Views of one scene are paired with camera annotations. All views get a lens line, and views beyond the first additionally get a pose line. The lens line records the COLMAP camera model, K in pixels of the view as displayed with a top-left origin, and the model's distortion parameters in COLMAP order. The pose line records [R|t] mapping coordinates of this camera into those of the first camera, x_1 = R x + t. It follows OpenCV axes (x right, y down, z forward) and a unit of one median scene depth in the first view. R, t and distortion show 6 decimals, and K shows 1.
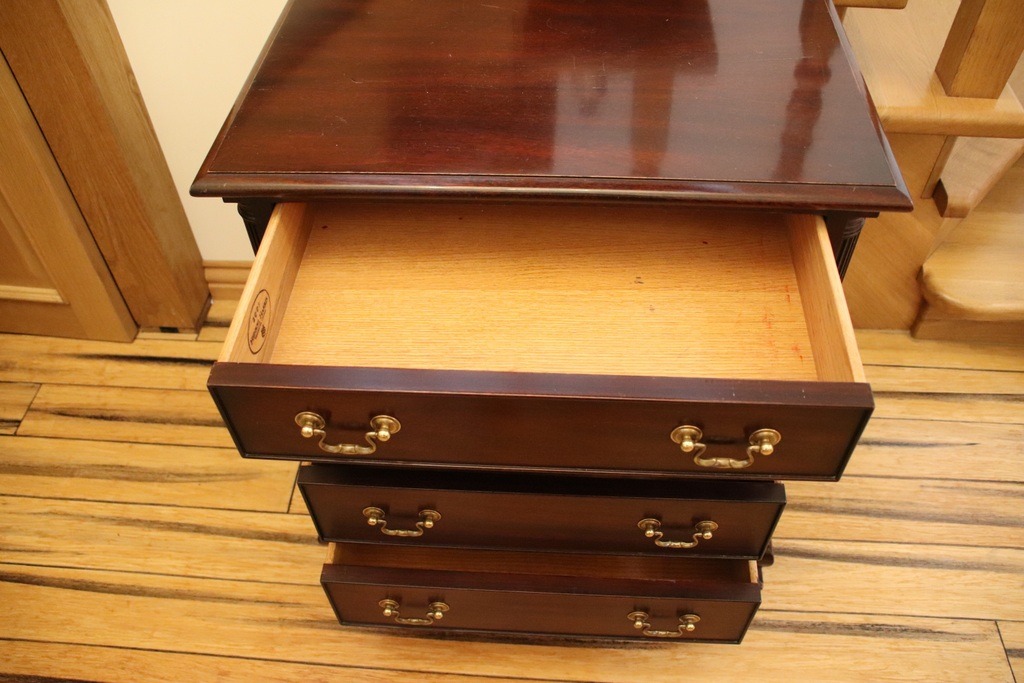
lens RADIAL K [[843.7, 0, 505.7], [0, 843.7, 348.7], [0, 0, 1]] dist [-0.122050, 0.061516]
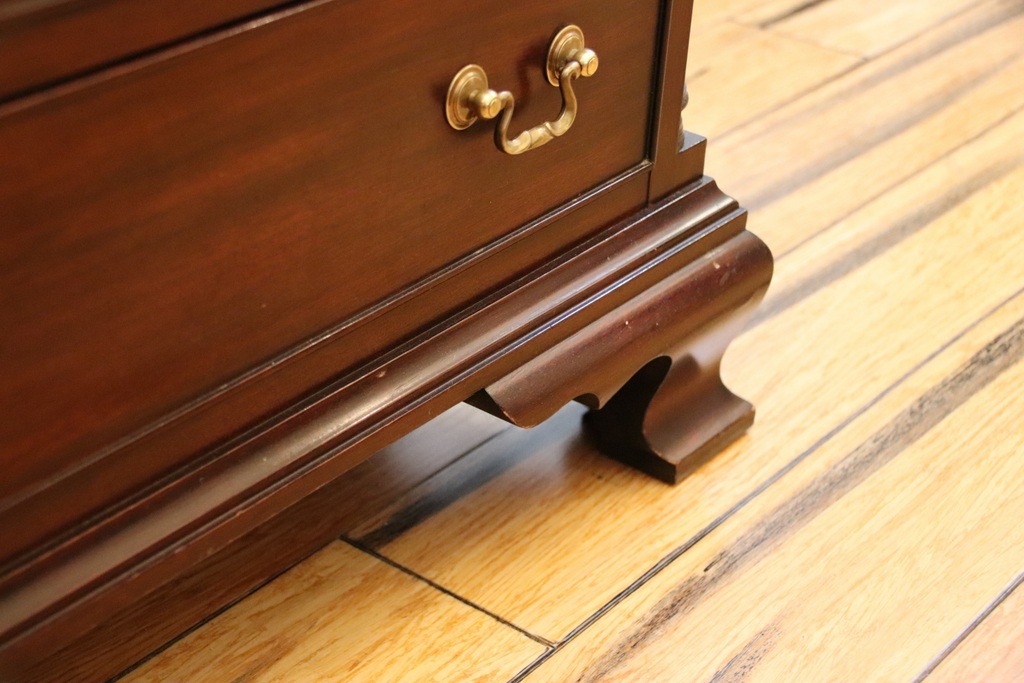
lens RADIAL K [[1950.7, 0, 508.4], [0, 1950.7, 351.6], [0, 0, 1]] dist [0.219183, 0.000000]
pose [[0.549543, -0.361011, 0.753441, -0.317641], [0.577912, 0.815519, -0.030759, 0.230546], [-0.603341, 0.452326, 0.656795, 0.520343]]
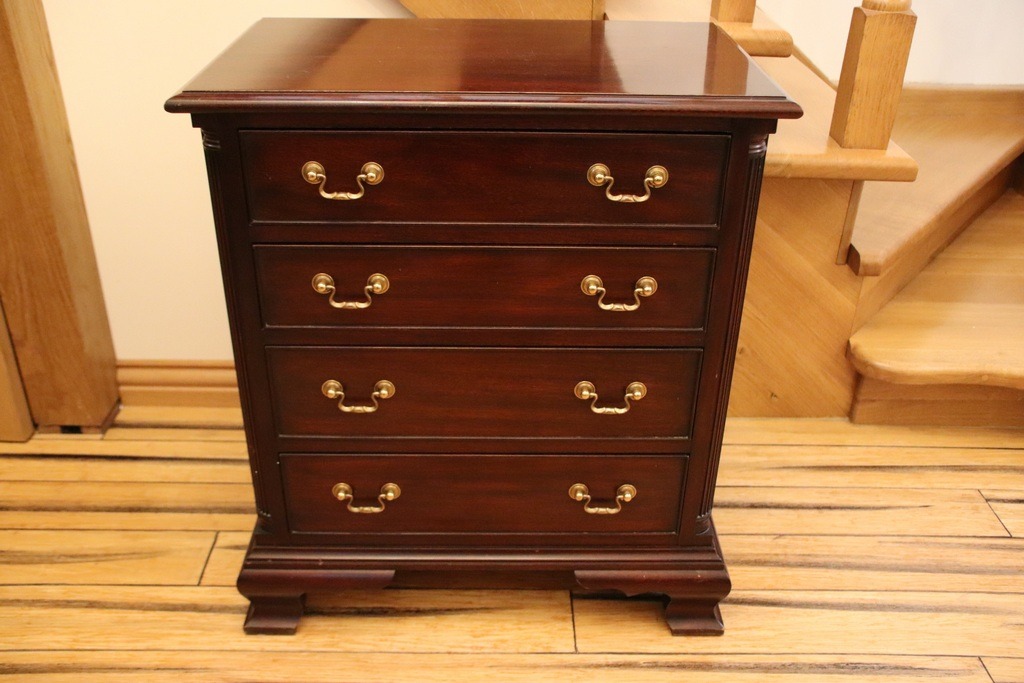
lens RADIAL K [[937.7, 0, 513.8], [0, 937.7, 347.7], [0, 0, 1]] dist [-0.033449, 0.000000]
pose [[0.995134, -0.000909, 0.098528, -0.024464], [0.032986, 0.945335, -0.324428, 0.312239], [-0.092847, 0.326099, 0.940765, -0.059772]]
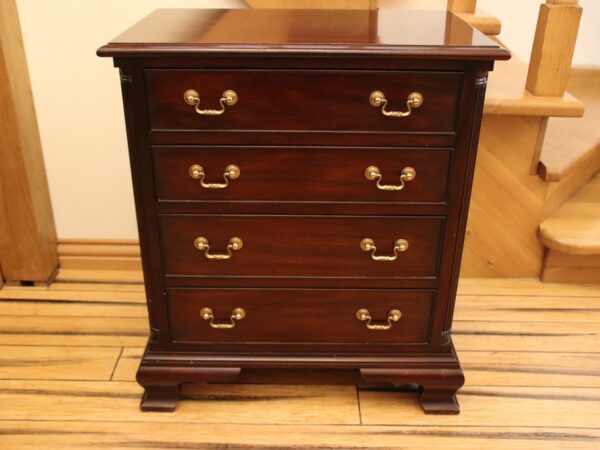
lens RADIAL K [[617.8, 0, 302.0], [0, 617.8, 230.9], [0, 0, 1]] dist [-0.035361, 0.000000]
pose [[0.996643, 0.004777, 0.081732, -0.036217], [0.025469, 0.930669, -0.364974, 0.366923], [-0.077809, 0.365830, 0.927423, -0.040163]]
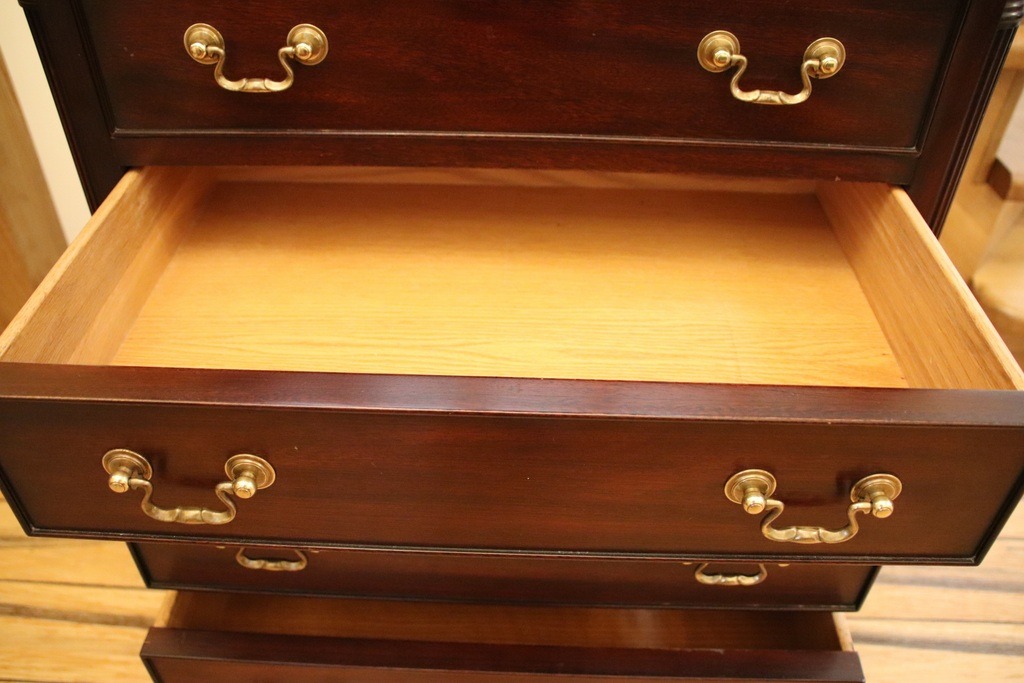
lens RADIAL K [[843.7, 0, 511.5], [0, 843.7, 349.4], [0, 0, 1]] dist [-0.122050, 0.061516]
pose [[0.998530, 0.009903, 0.053288, 0.010045], [-0.000548, 0.984964, -0.172761, 0.124328], [-0.054198, 0.172478, 0.983521, 0.278454]]
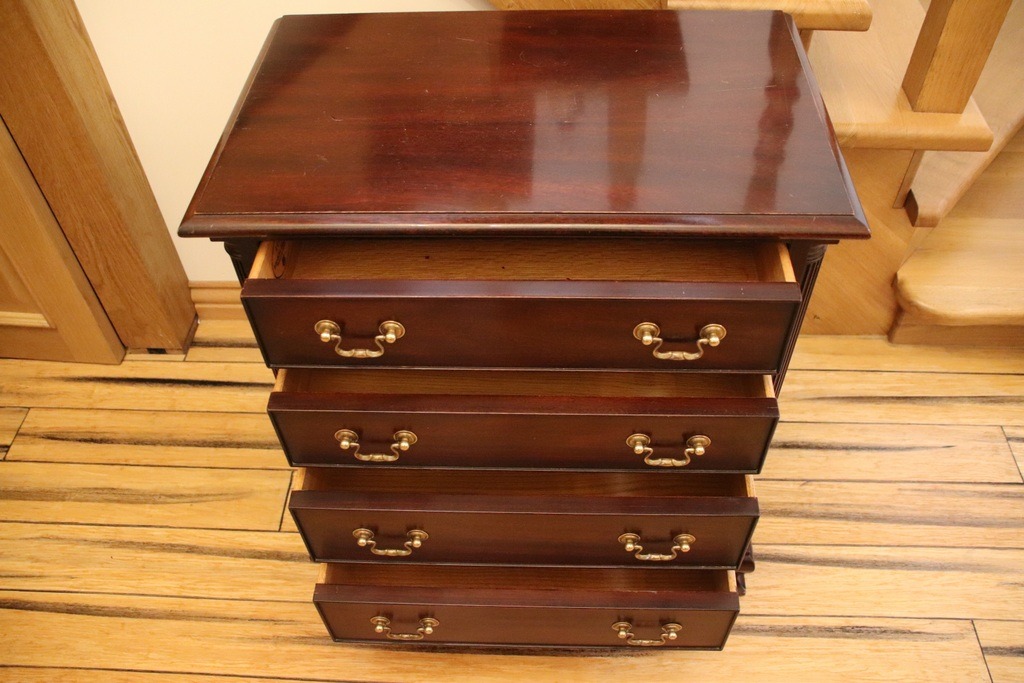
lens RADIAL K [[852.3, 0, 512.9], [0, 852.3, 347.6], [0, 0, 1]] dist [-0.107833, 0.052324]
pose [[0.999545, -0.022677, 0.019878, 0.008338], [0.022686, 0.999743, -0.000229, -0.021634], [-0.019868, 0.000679, 0.999802, -0.034499]]
